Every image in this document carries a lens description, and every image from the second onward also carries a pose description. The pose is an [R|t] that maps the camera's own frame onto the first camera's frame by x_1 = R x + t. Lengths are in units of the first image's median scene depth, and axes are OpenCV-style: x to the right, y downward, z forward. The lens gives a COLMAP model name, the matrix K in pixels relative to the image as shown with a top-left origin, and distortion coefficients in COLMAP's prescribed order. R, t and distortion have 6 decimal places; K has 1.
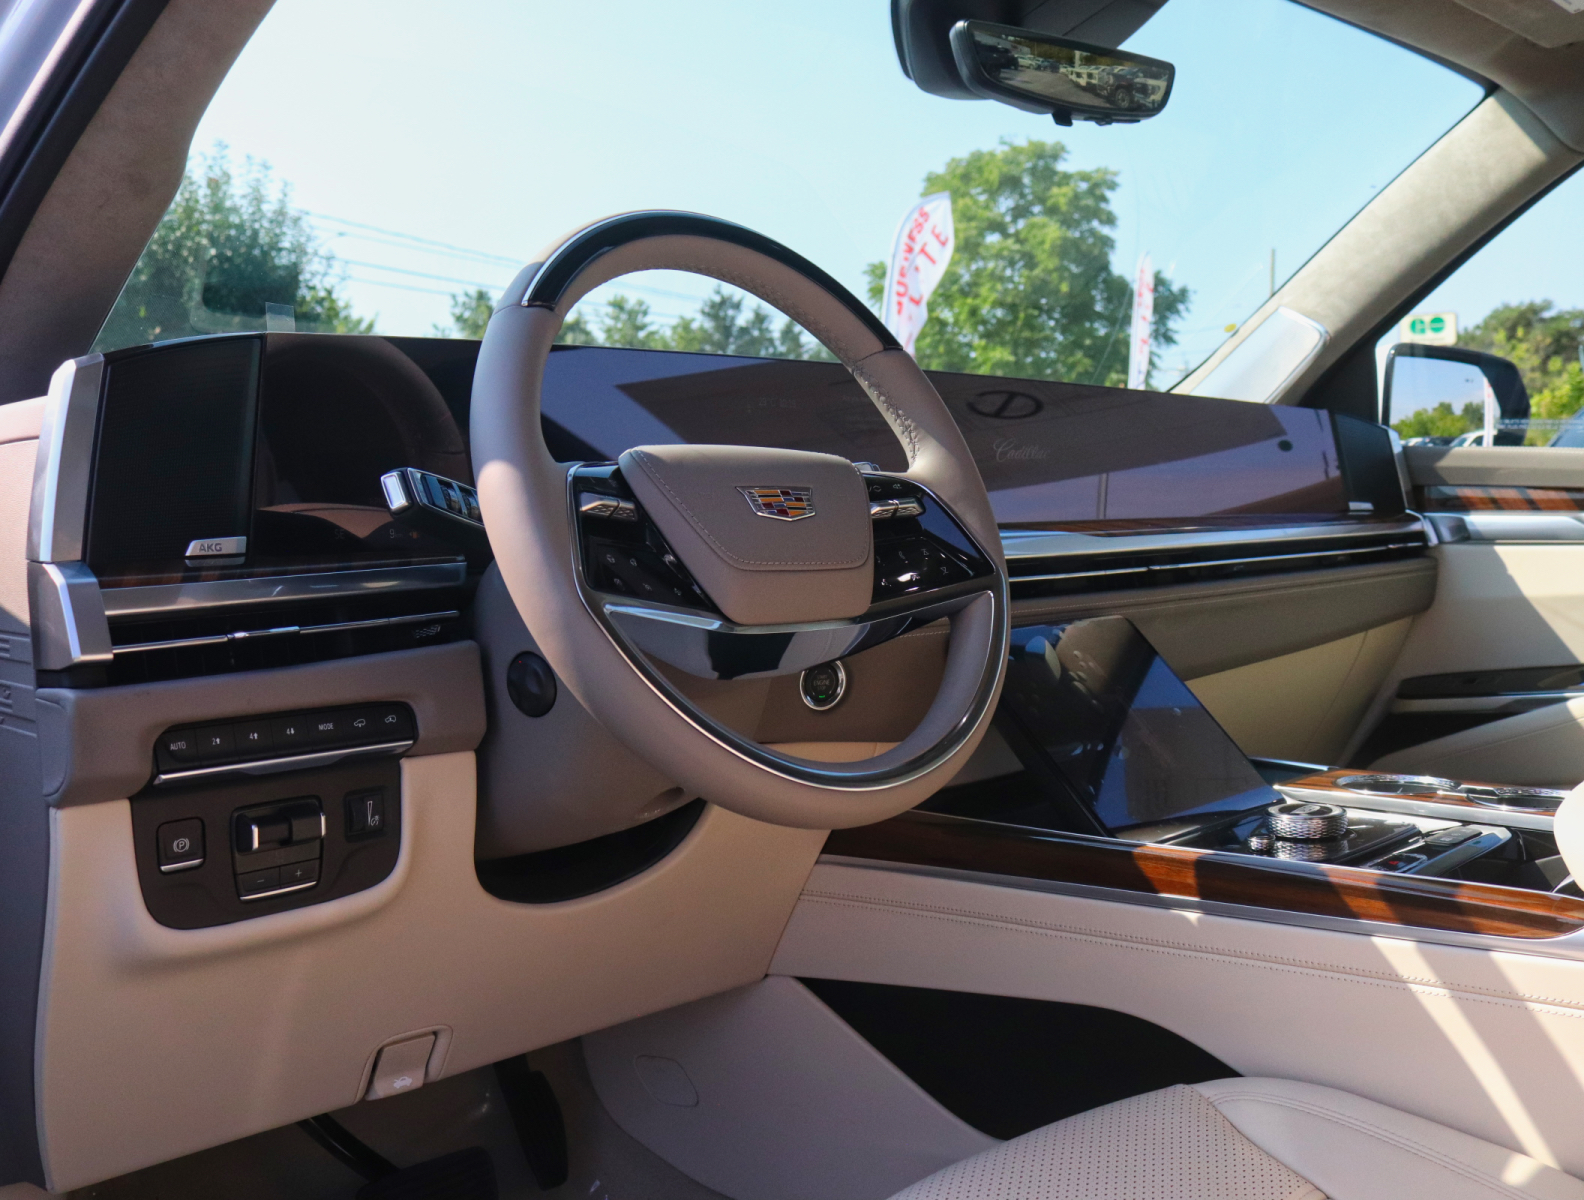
lens RADIAL K [[1481.4, 0, 803.1], [0, 1481.4, 592.1], [0, 0, 1]] dist [-0.108772, 0.000000]
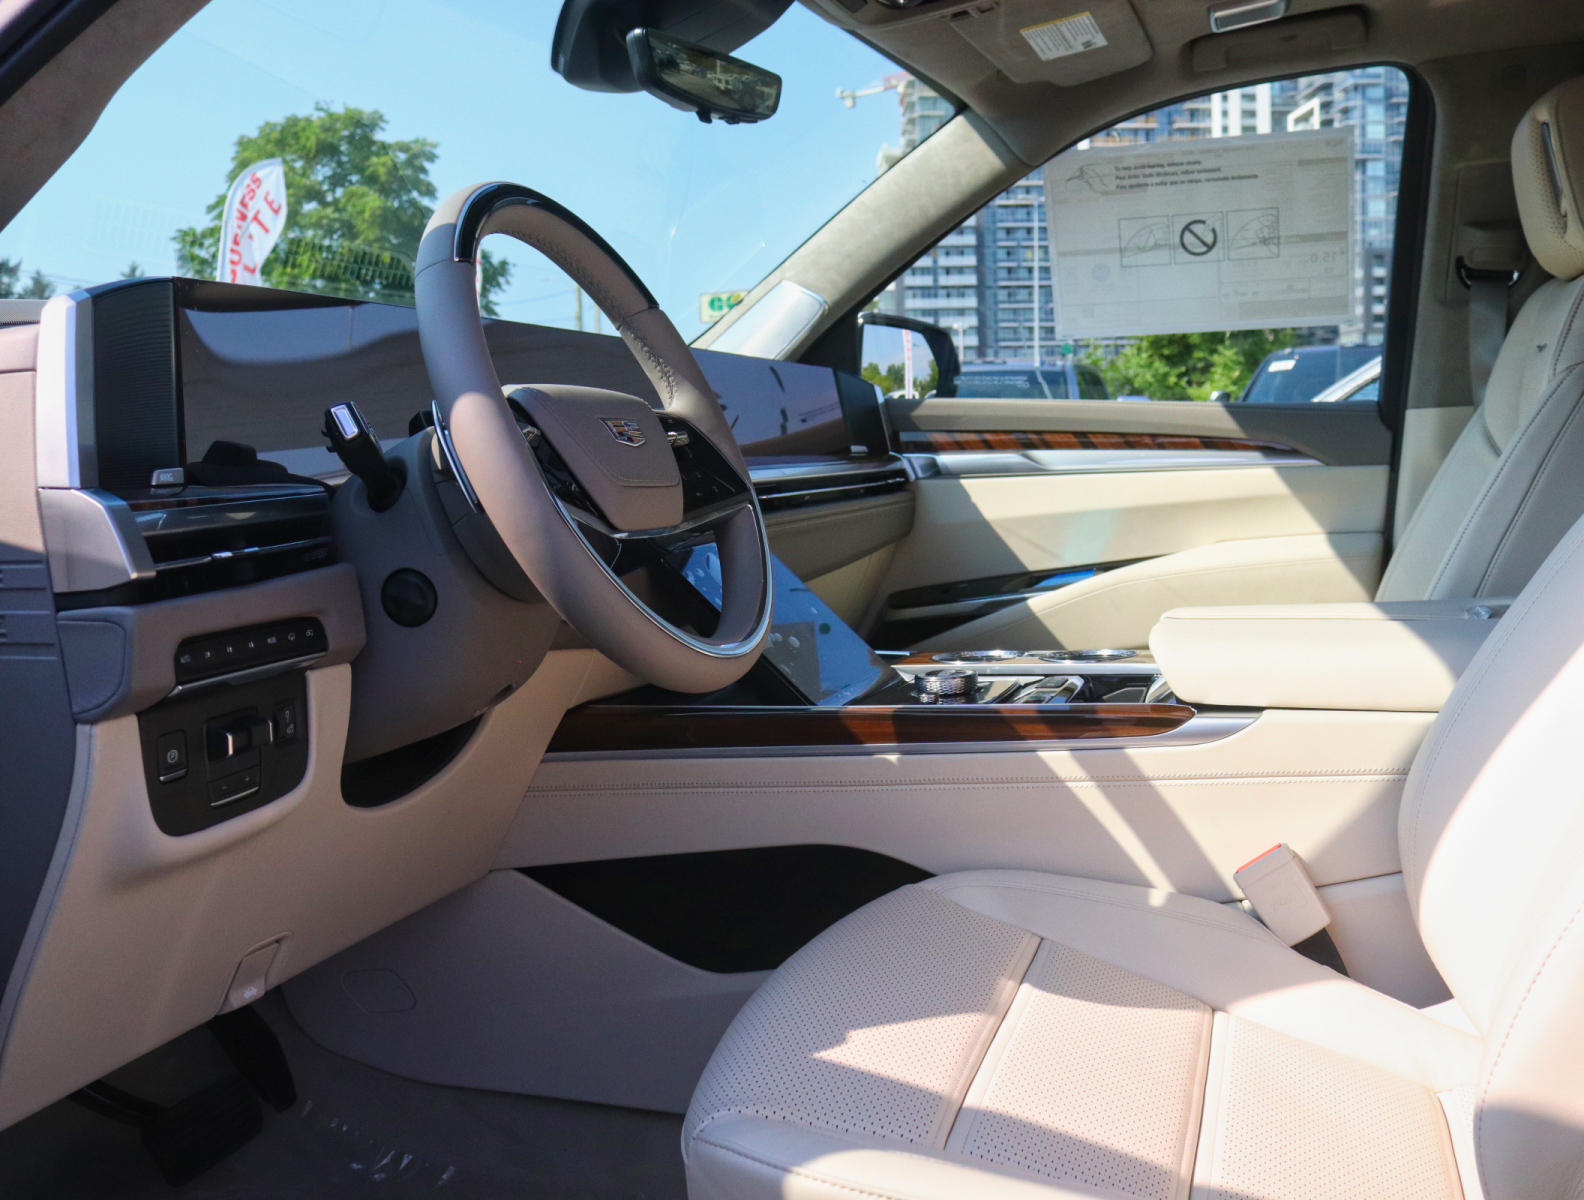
lens RADIAL K [[1481.4, 0, 788.6], [0, 1481.4, 600.0], [0, 0, 1]] dist [-0.108772, 0.000000]
pose [[0.896992, -0.059463, 0.438030, -0.385940], [0.049301, 0.998186, 0.034547, 0.036544], [-0.439289, -0.009393, 0.898297, -0.123431]]
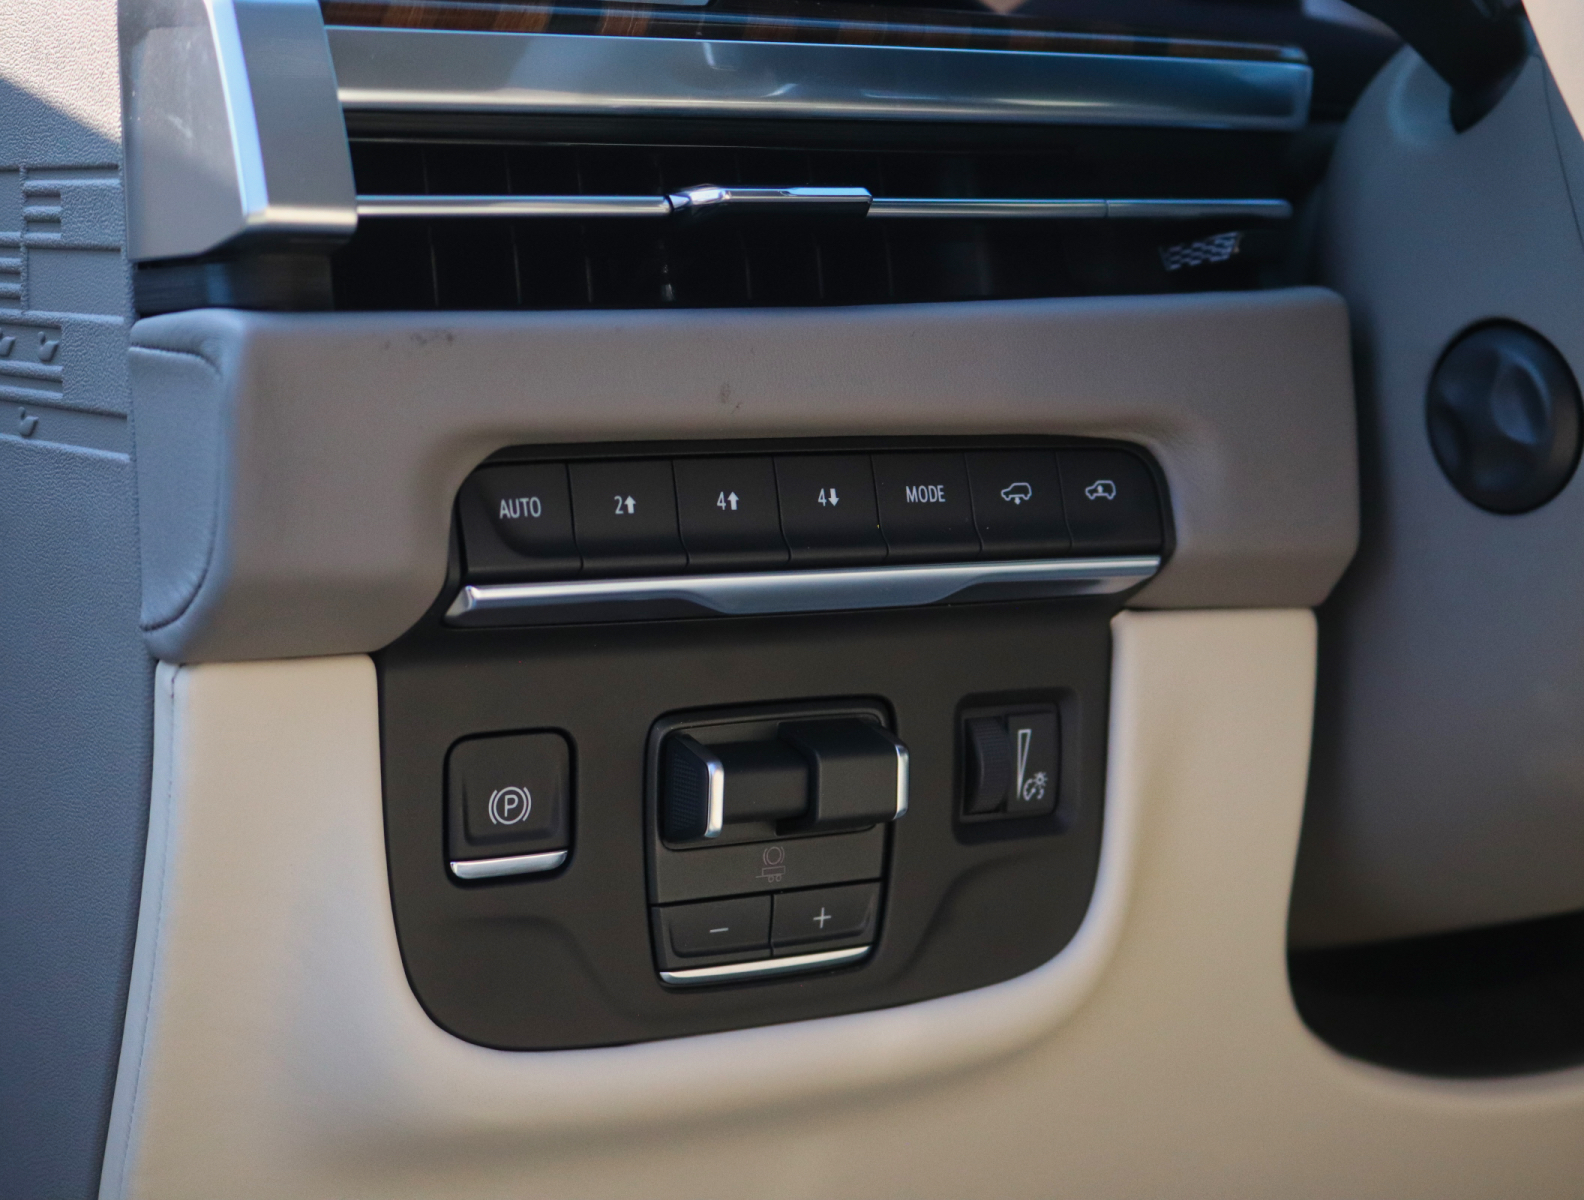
lens RADIAL K [[3456.3, 0, 791.2], [0, 3456.3, 600.1], [0, 0, 1]] dist [-0.078439, 0.000000]
pose [[0.958800, 0.050980, -0.279469, -0.109122], [-0.037676, 0.997895, 0.052776, 0.063631], [0.281571, -0.040073, 0.958703, 0.182052]]
